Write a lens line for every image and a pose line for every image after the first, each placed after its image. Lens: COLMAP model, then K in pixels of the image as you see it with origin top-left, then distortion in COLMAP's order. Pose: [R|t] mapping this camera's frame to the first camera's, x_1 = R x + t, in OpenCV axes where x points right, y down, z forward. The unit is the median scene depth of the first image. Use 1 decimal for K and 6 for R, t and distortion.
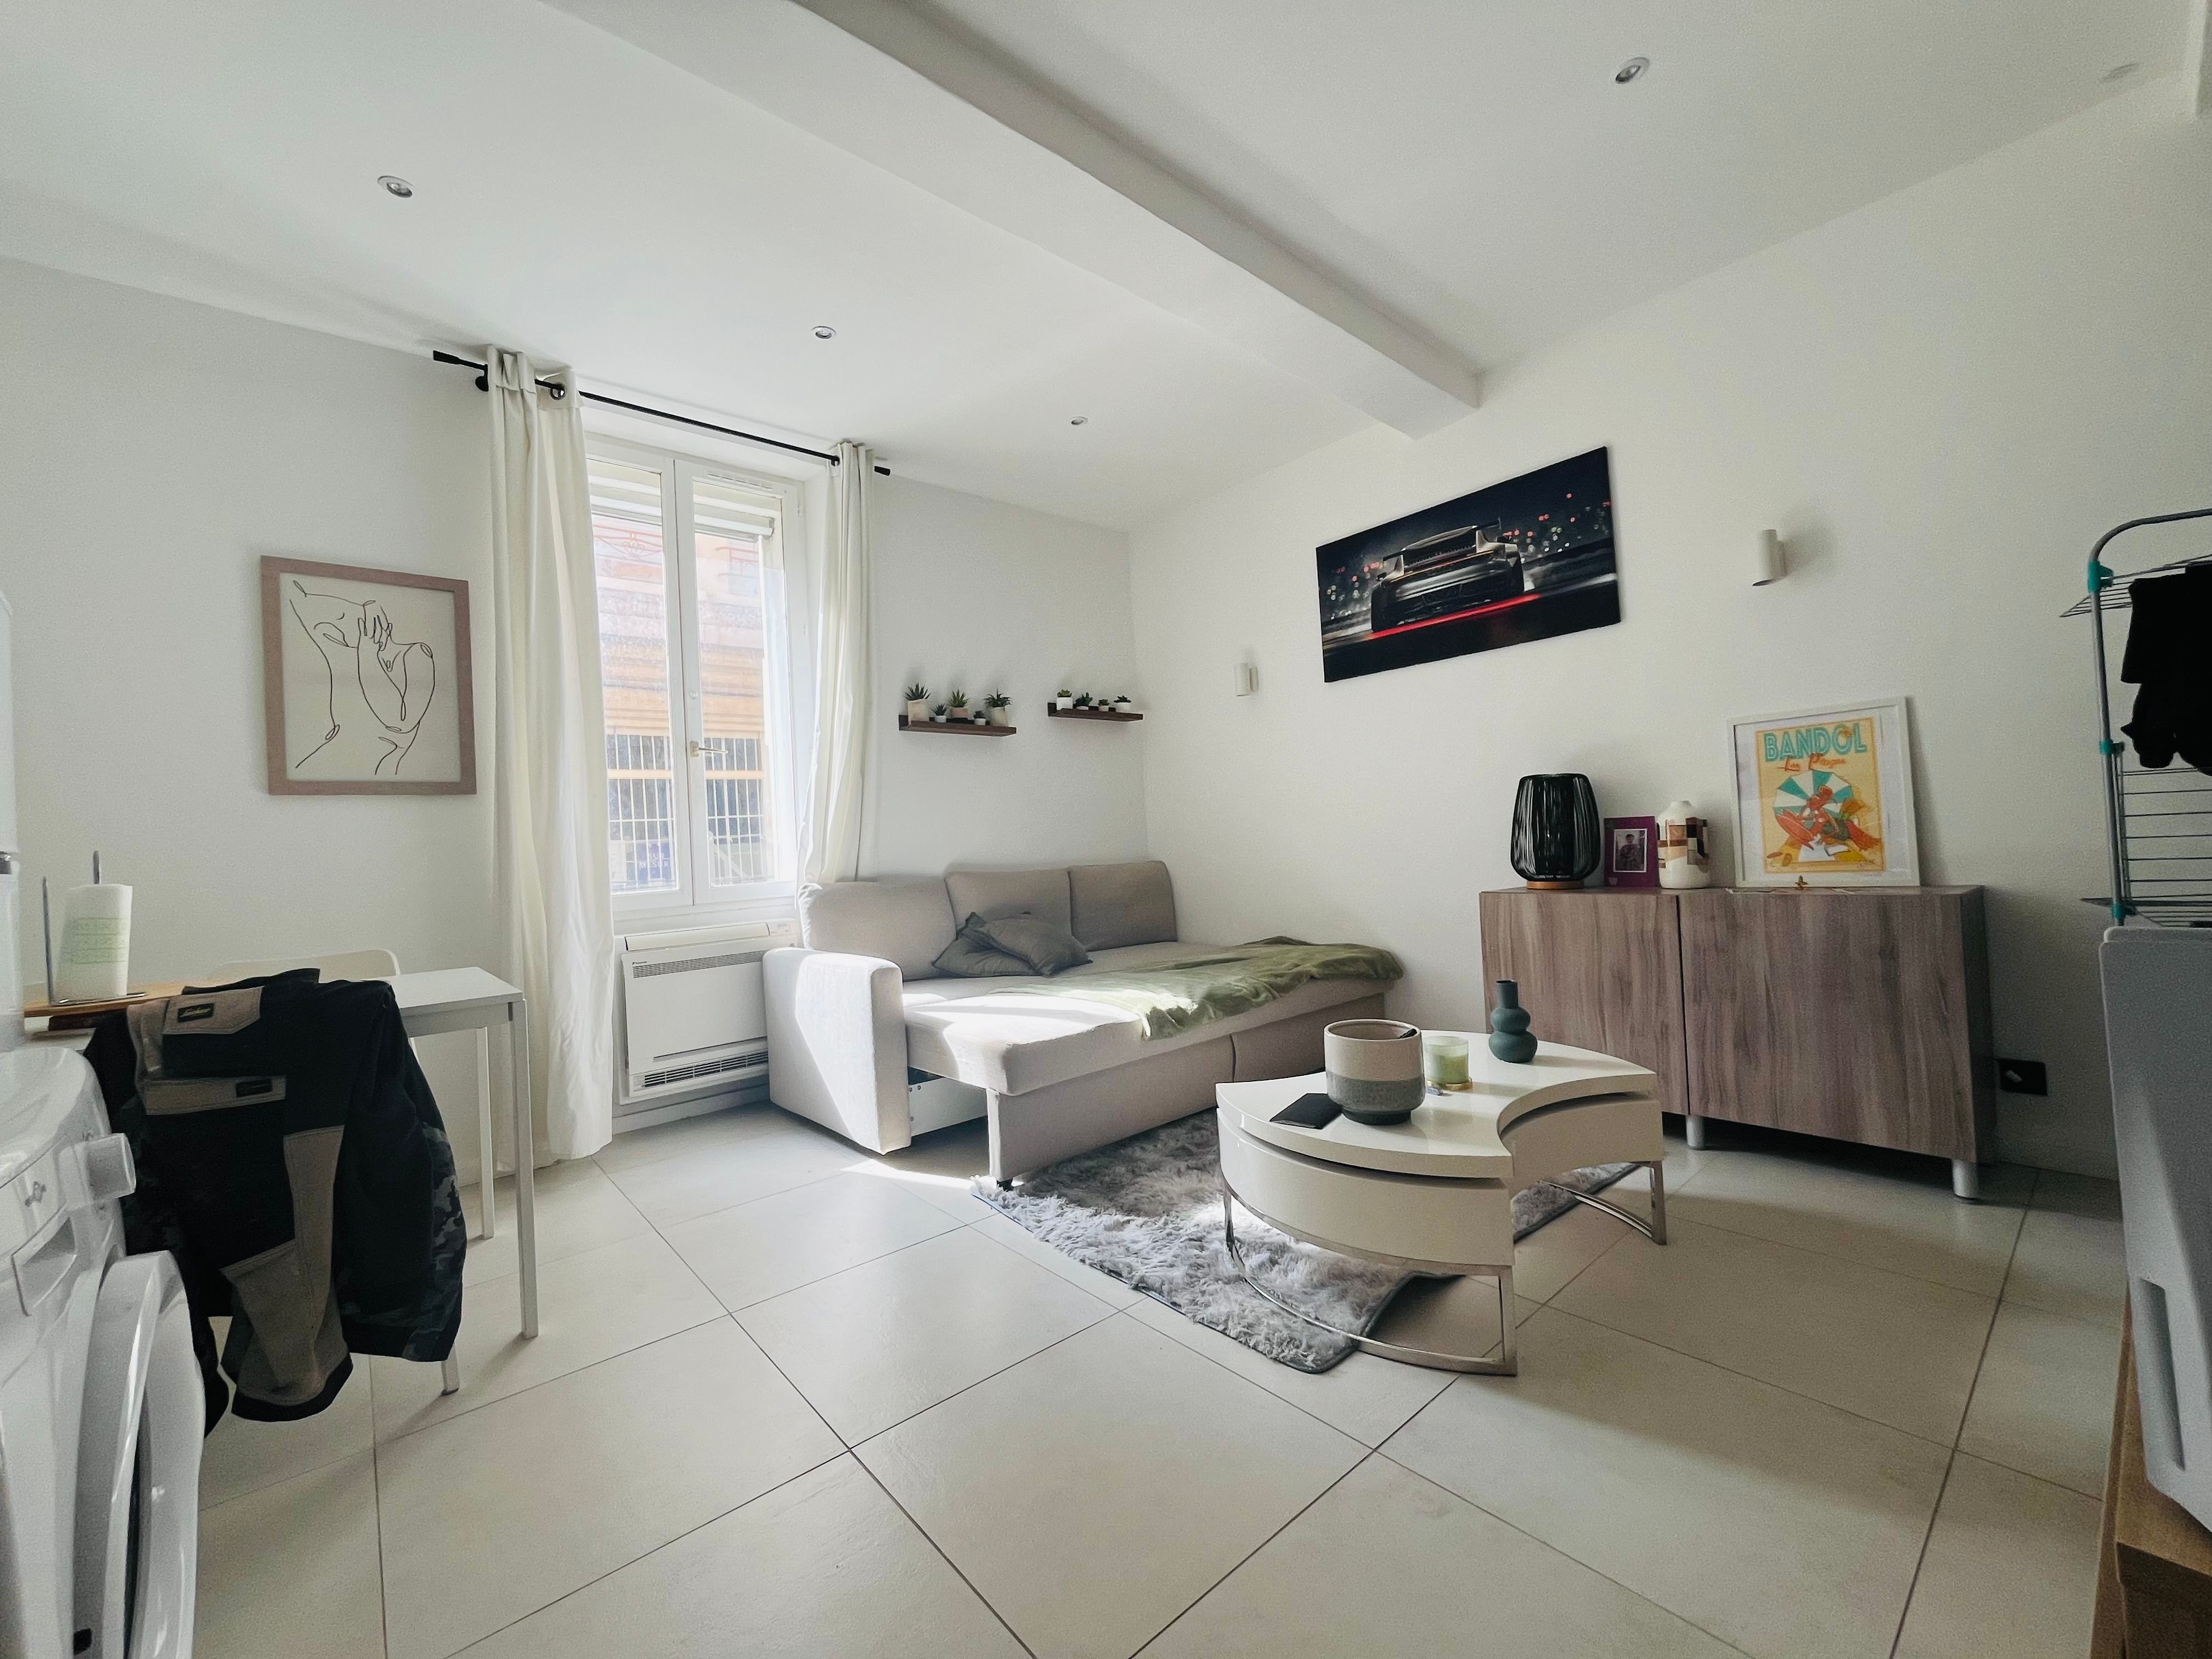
lens RADIAL K [[896.3, 0, 1098.4], [0, 896.3, 827.9], [0, 0, 1]] dist [-0.003124, 0.000029]
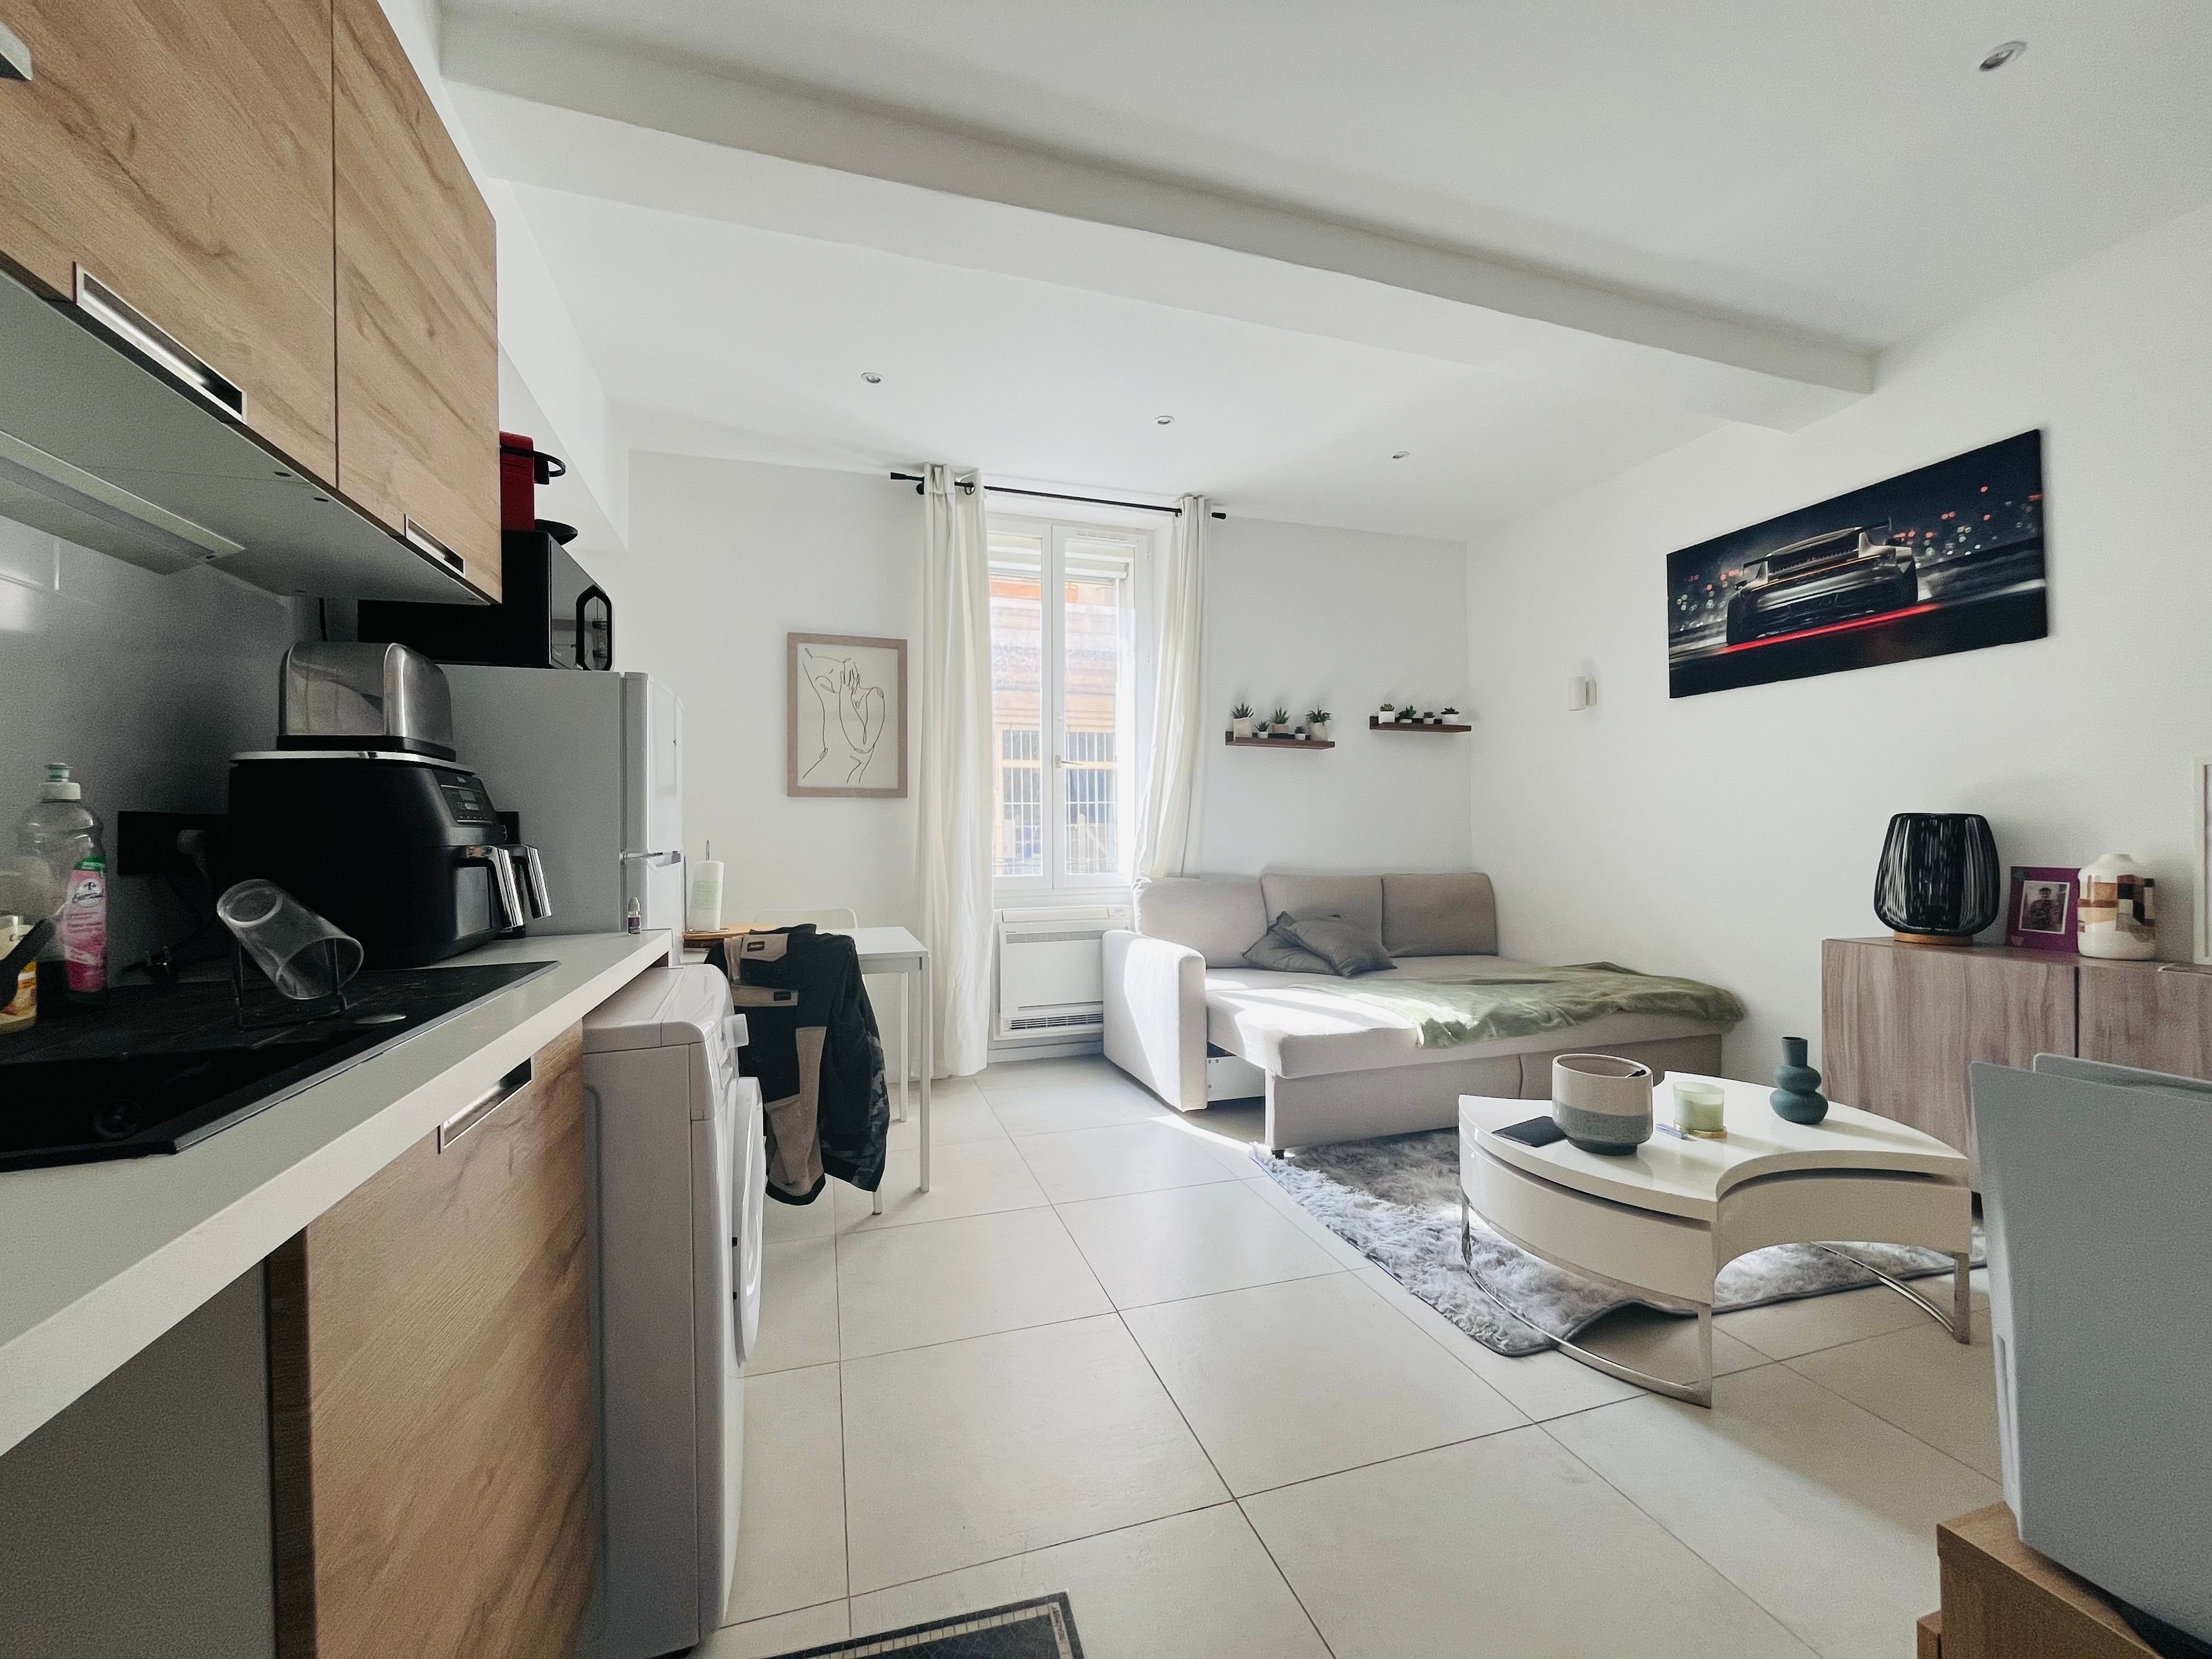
lens RADIAL K [[896.3, 0, 1097.3], [0, 896.3, 829.5], [0, 0, 1]] dist [-0.003124, 0.000029]
pose [[0.919829, 0.046334, -0.389574, 0.095291], [-0.038161, 0.998859, 0.028697, -0.038258], [0.390460, -0.011530, 0.920548, -0.129705]]
